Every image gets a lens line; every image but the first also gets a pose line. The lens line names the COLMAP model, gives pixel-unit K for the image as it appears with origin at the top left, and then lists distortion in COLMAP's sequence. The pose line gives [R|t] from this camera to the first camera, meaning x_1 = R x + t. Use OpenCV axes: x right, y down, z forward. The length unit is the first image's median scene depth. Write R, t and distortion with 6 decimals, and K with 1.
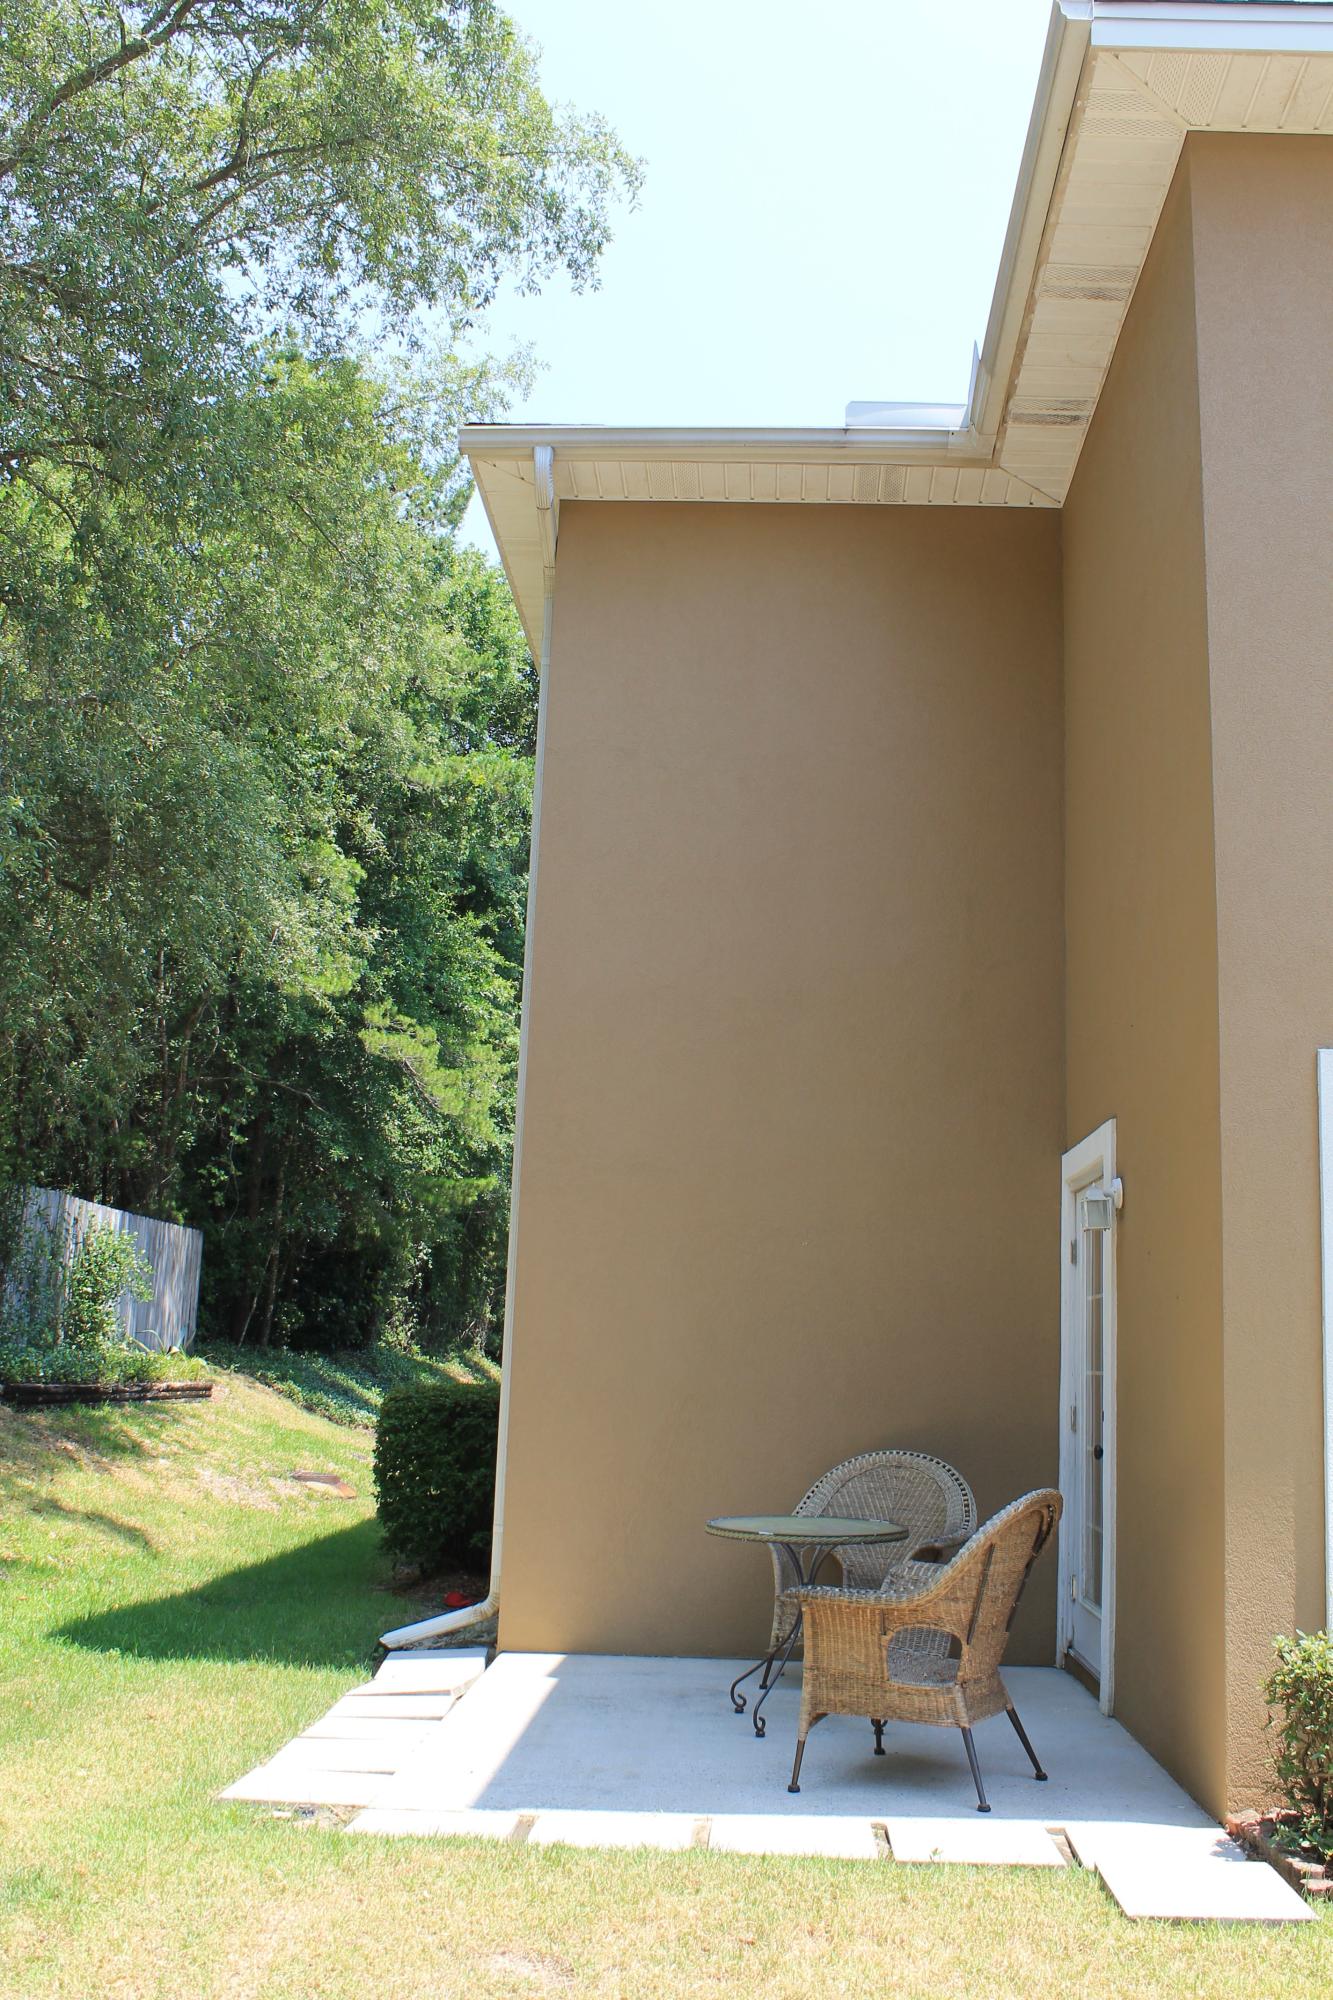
lens RADIAL K [[1820.9, 0, 666.5], [0, 1820.9, 1000.0], [0, 0, 1]] dist [-0.142207, 0.113591]
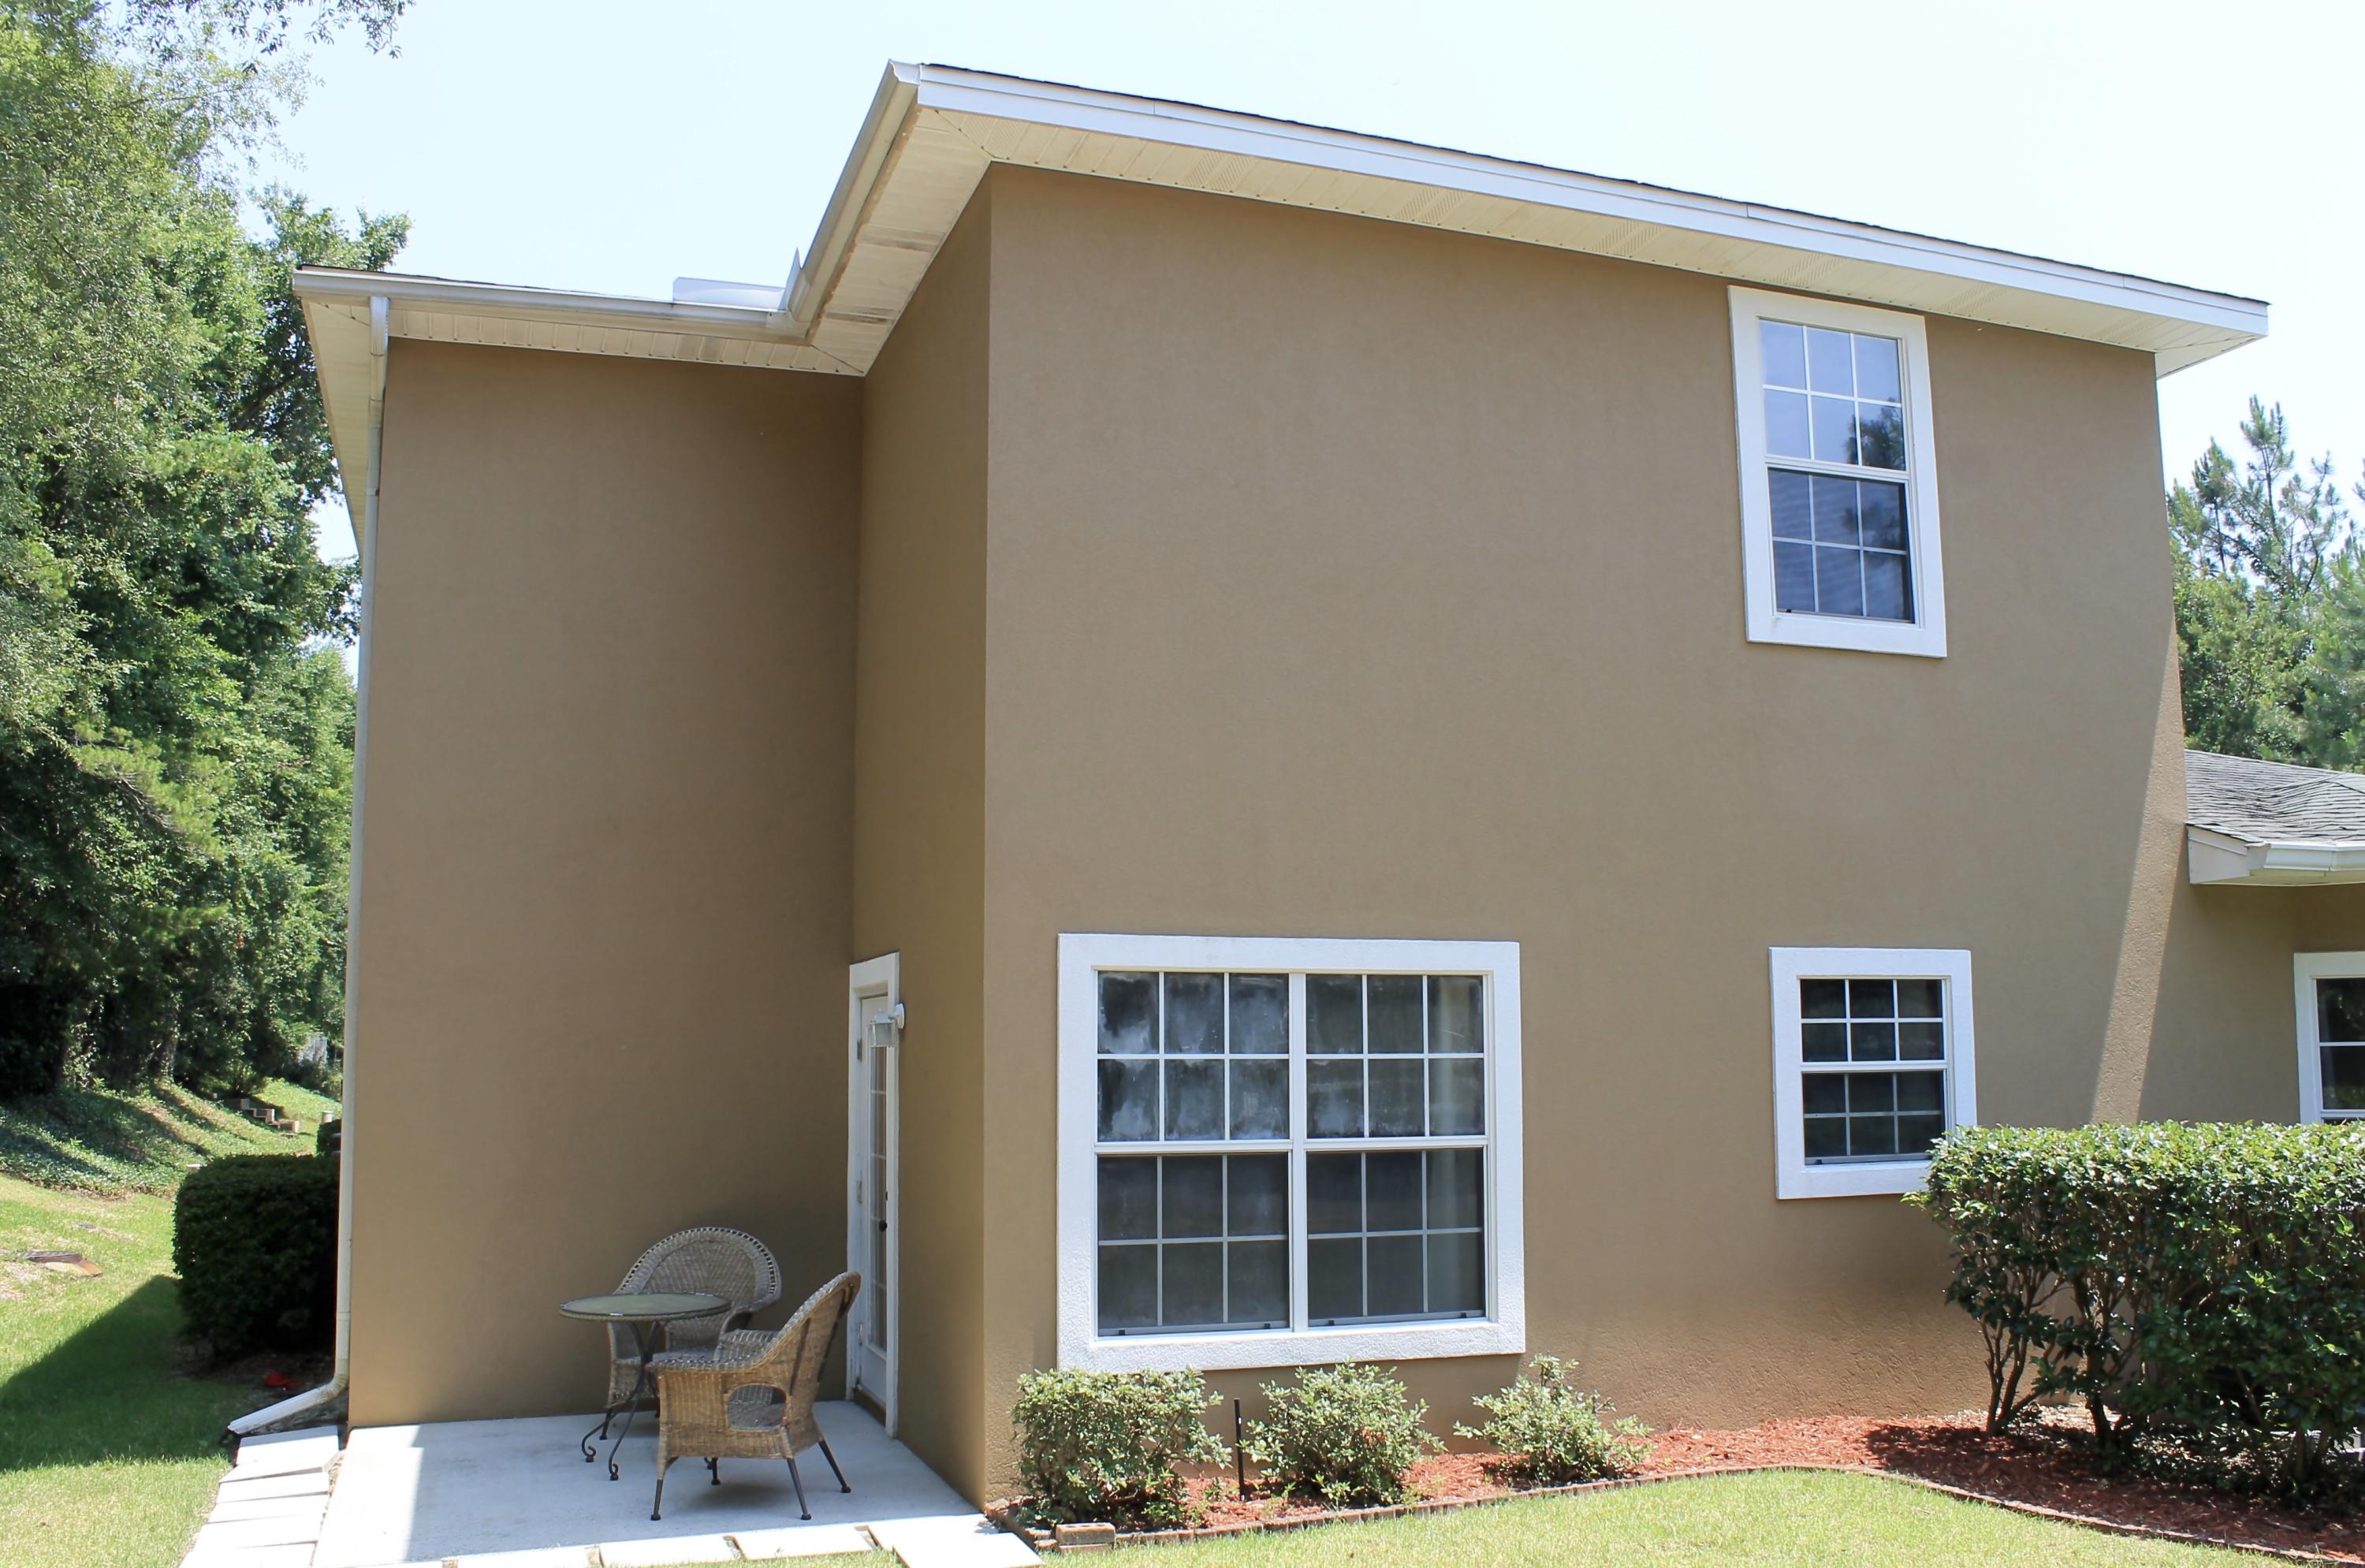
lens RADIAL K [[2235.2, 0, 1182.5], [0, 2235.2, 784.0], [0, 0, 1]] dist [-0.187226, 0.227823]
pose [[0.927143, -0.002227, 0.374701, -0.127459], [-0.034376, 0.995260, 0.090973, -0.183127], [-0.373128, -0.097226, 0.922672, -0.414469]]
